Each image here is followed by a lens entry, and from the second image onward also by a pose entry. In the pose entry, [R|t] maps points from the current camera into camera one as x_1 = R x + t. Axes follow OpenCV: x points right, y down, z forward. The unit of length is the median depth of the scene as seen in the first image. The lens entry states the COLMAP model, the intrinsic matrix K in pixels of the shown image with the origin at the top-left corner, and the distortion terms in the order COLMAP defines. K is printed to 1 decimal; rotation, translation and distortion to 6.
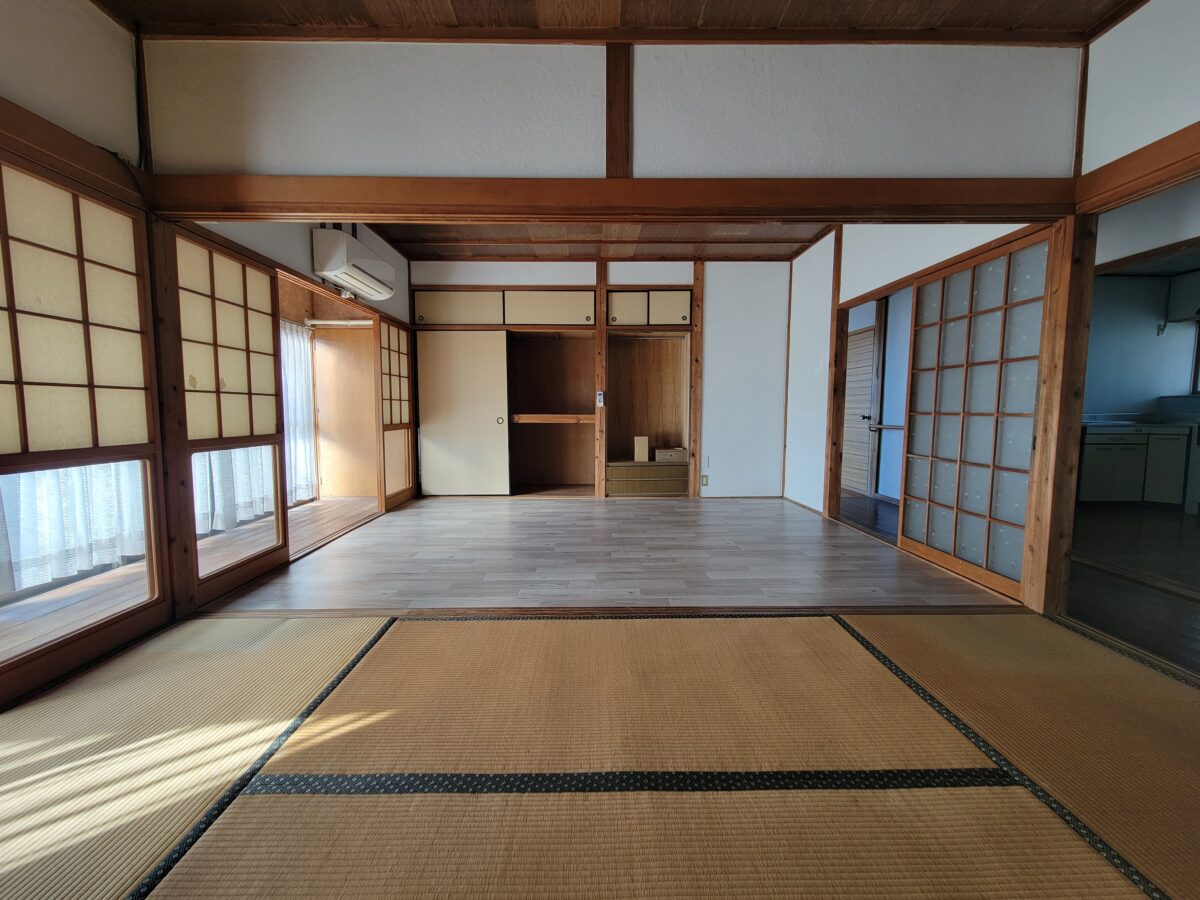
lens RADIAL K [[487.4, 0, 596.5], [0, 487.4, 445.5], [0, 0, 1]] dist [0.002863, -0.001375]
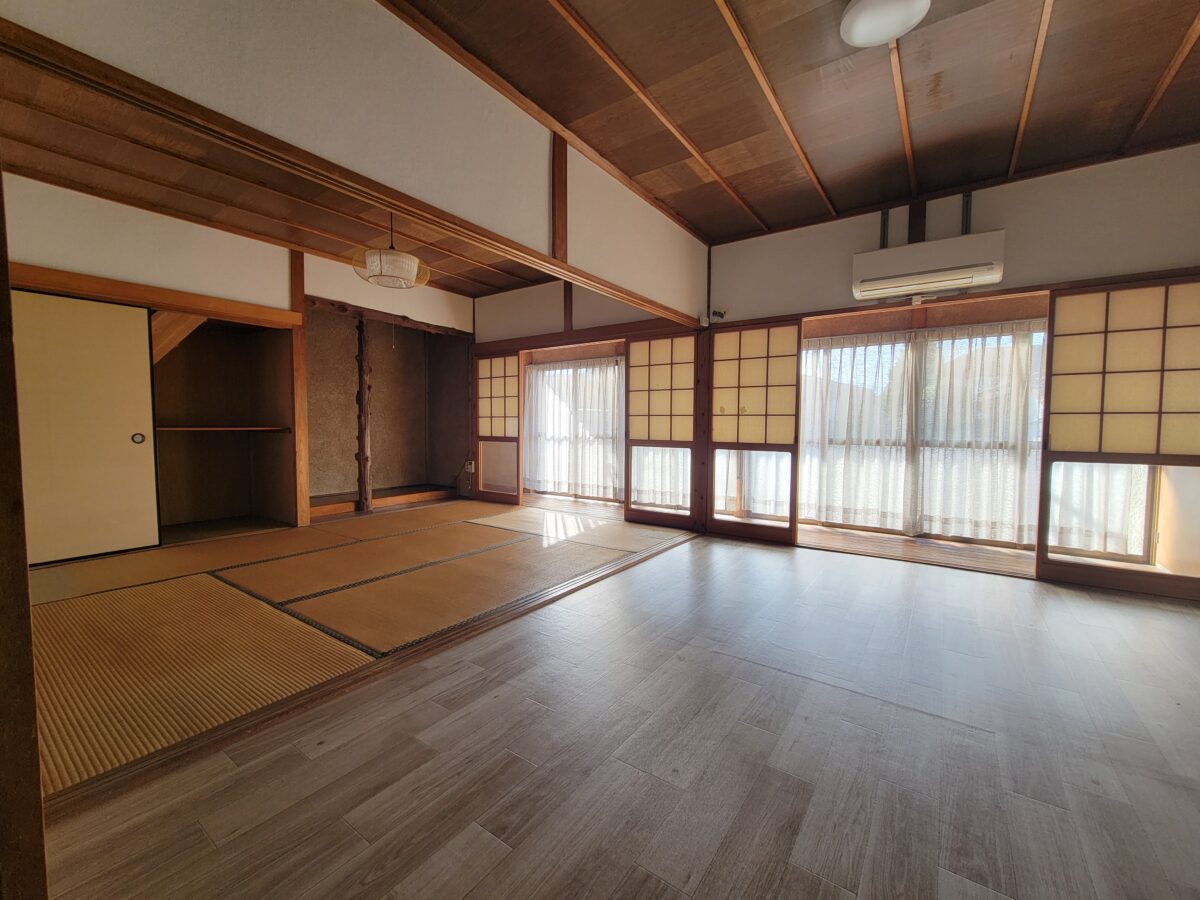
lens RADIAL K [[487.4, 0, 598.9], [0, 487.4, 447.2], [0, 0, 1]] dist [0.002863, -0.001375]
pose [[-0.591283, 0.032987, -0.805789, 0.709515], [-0.068324, 0.993522, 0.090808, -0.100223], [0.803564, 0.108748, -0.585199, 1.341449]]
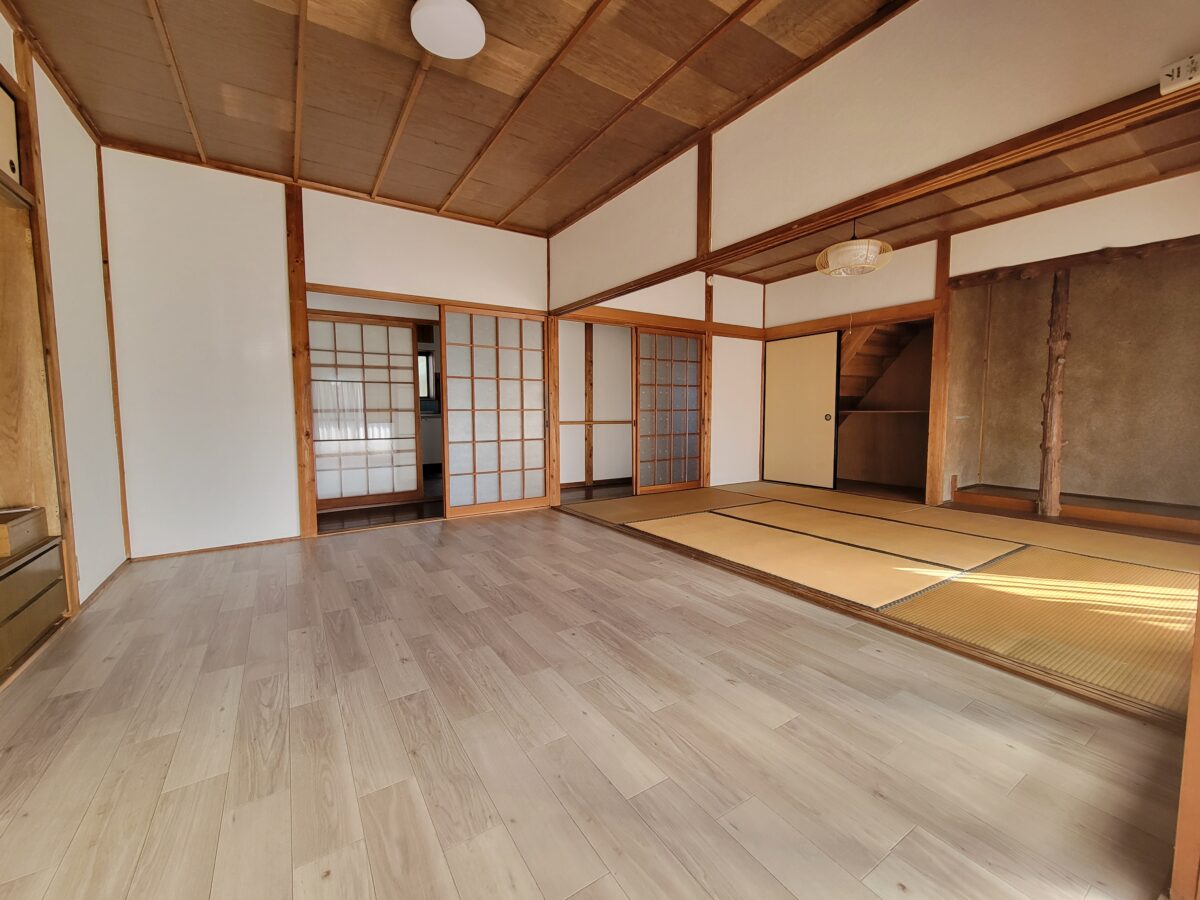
lens RADIAL K [[487.4, 0, 598.0], [0, 487.4, 447.7], [0, 0, 1]] dist [0.002863, -0.001375]
pose [[-0.532088, -0.063472, 0.844307, -0.691534], [0.067909, 0.990774, 0.117279, -0.098640], [-0.843961, 0.119739, -0.522869, 1.456304]]
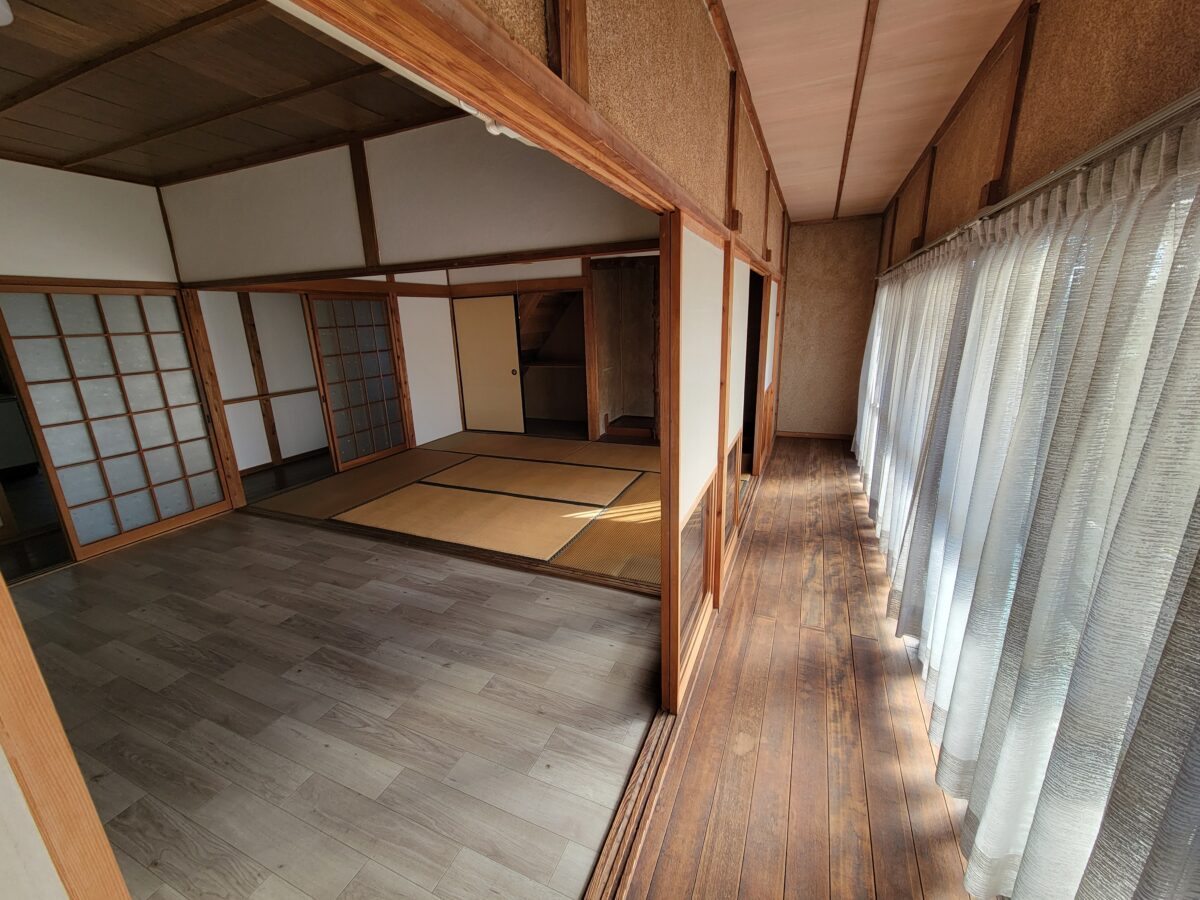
lens RADIAL K [[487.4, 0, 598.7], [0, 487.4, 446.7], [0, 0, 1]] dist [0.002863, -0.001375]
pose [[-0.911227, -0.080244, 0.404013, -0.800184], [0.060885, 0.943827, 0.324783, -0.296508], [-0.407380, 0.320550, -0.855155, 1.499426]]
